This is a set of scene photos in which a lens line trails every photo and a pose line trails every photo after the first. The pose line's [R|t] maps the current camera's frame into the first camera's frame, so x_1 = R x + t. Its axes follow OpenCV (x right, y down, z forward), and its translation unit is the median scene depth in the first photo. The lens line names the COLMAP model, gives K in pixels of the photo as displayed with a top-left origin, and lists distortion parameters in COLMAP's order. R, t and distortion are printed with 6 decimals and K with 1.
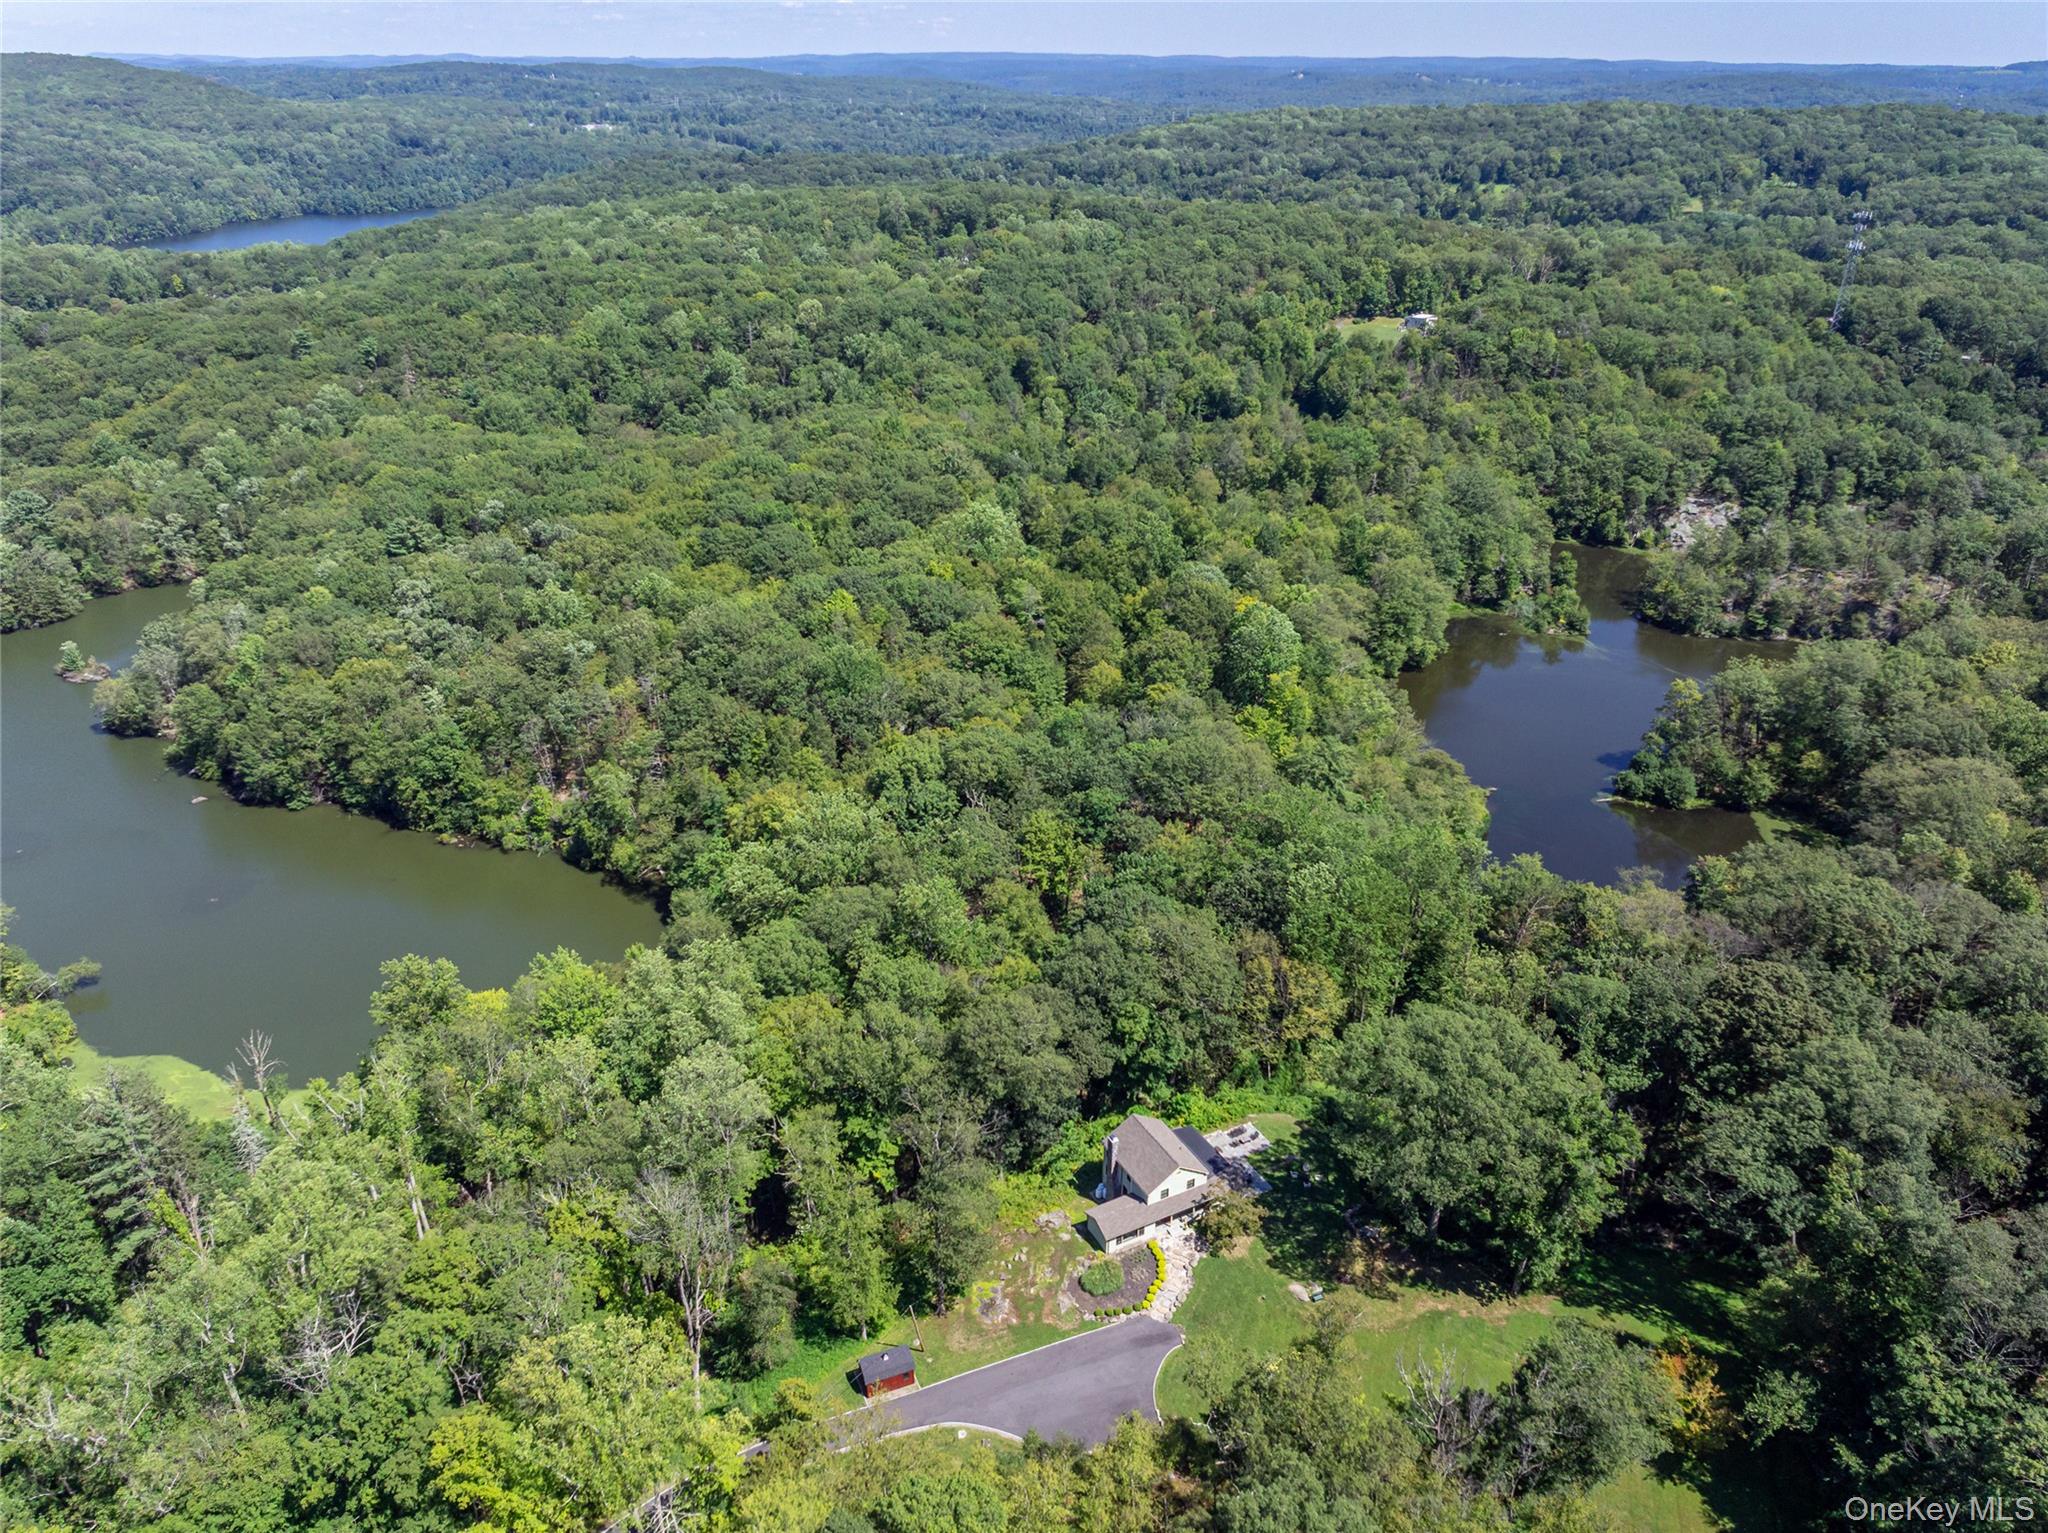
lens RADIAL K [[1413.9, 0, 1024.0], [0, 1413.9, 766.5], [0, 0, 1]] dist [-0.001491, 0.001729]
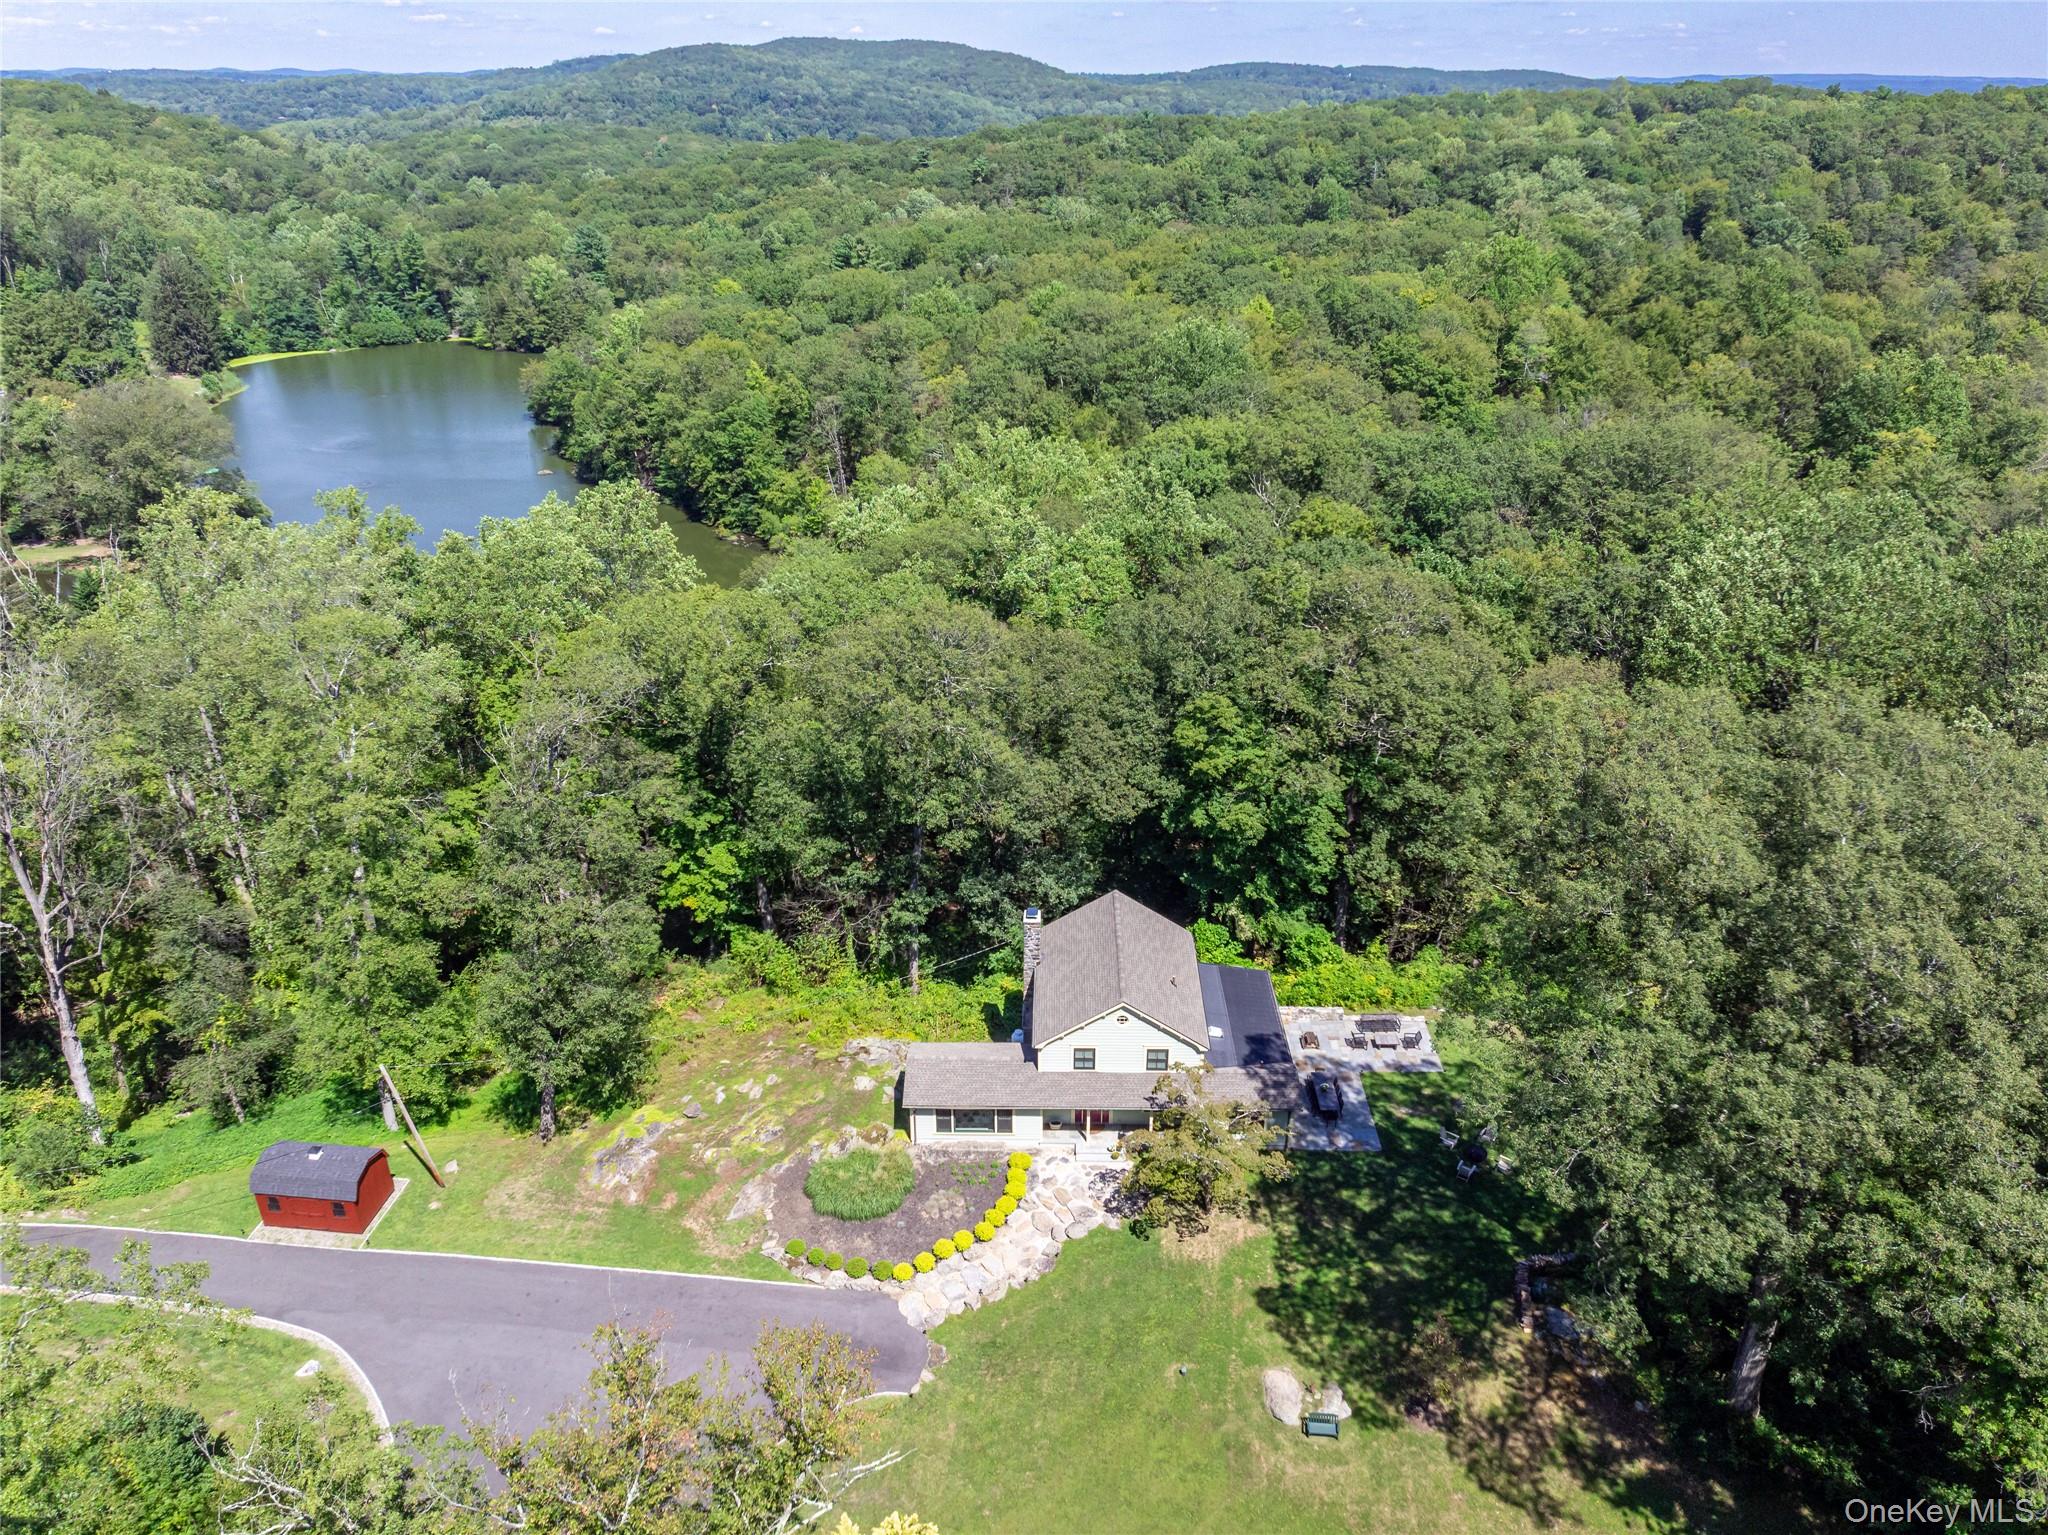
lens RADIAL K [[1413.9, 0, 1024.0], [0, 1413.9, 767.5], [0, 0, 1]] dist [-0.001491, 0.001729]
pose [[0.886125, 0.203708, -0.416277, 0.242348], [-0.196472, 0.978630, 0.060673, 0.193120], [0.419740, 0.028023, 0.907211, 0.600378]]
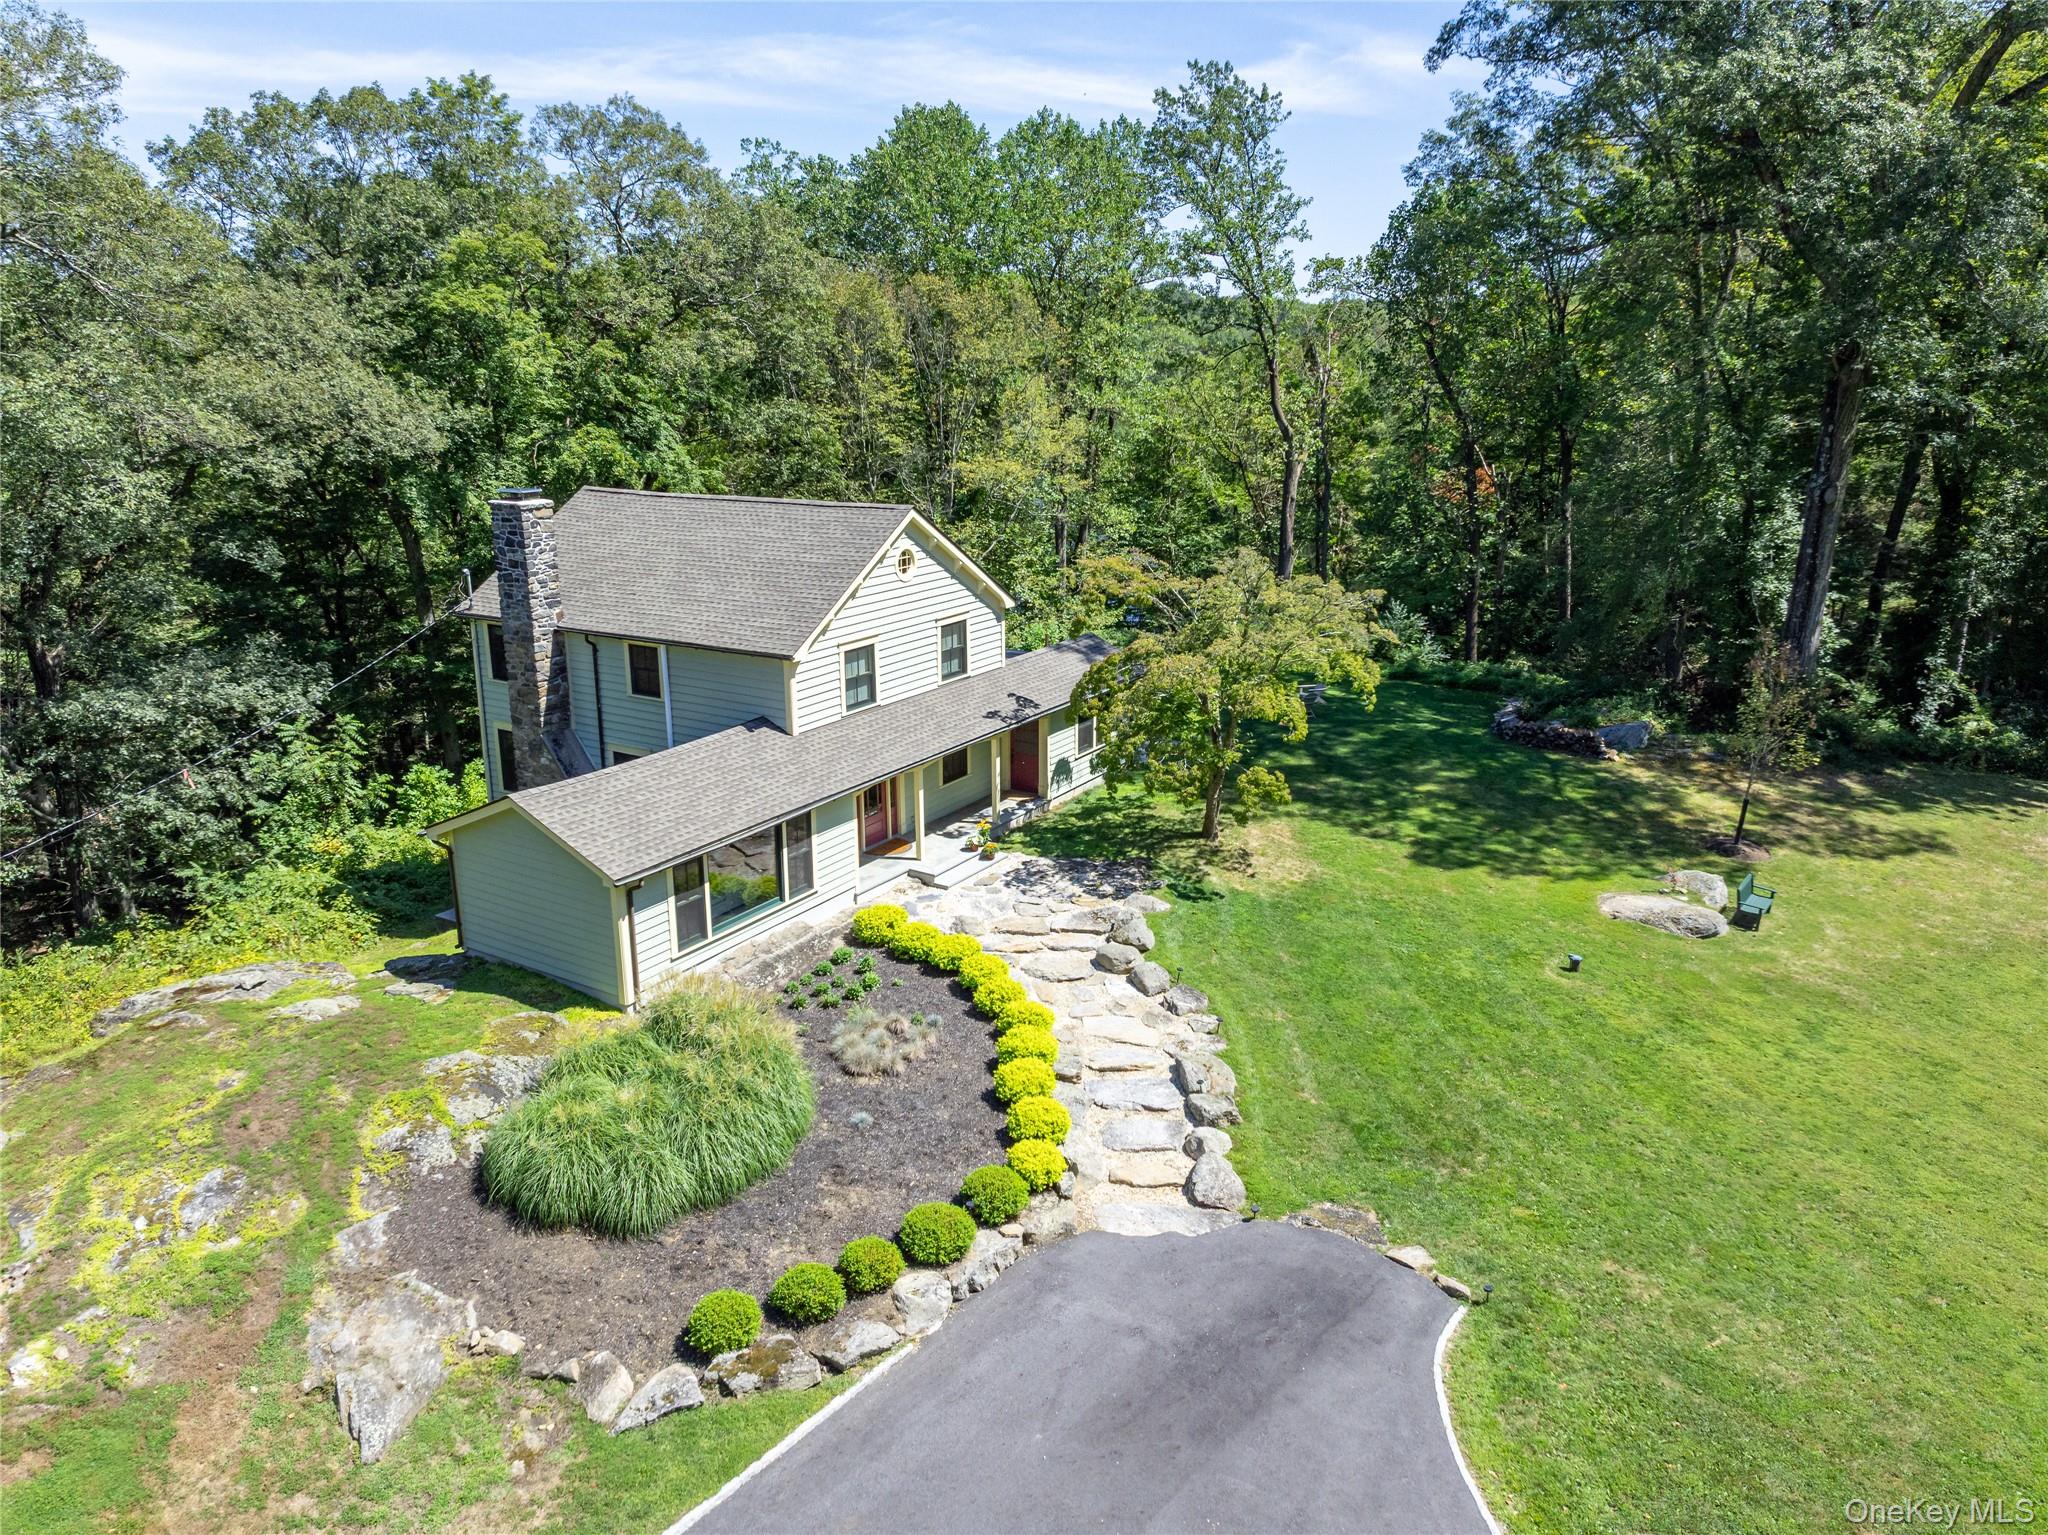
lens RADIAL K [[1413.9, 0, 1024.0], [0, 1413.9, 767.5], [0, 0, 1]] dist [-0.001491, 0.001729]
pose [[0.857574, -0.148186, 0.492552, 0.023012], [0.216634, 0.972583, -0.084573, 0.333548], [-0.466515, 0.179231, 0.866164, 0.824477]]
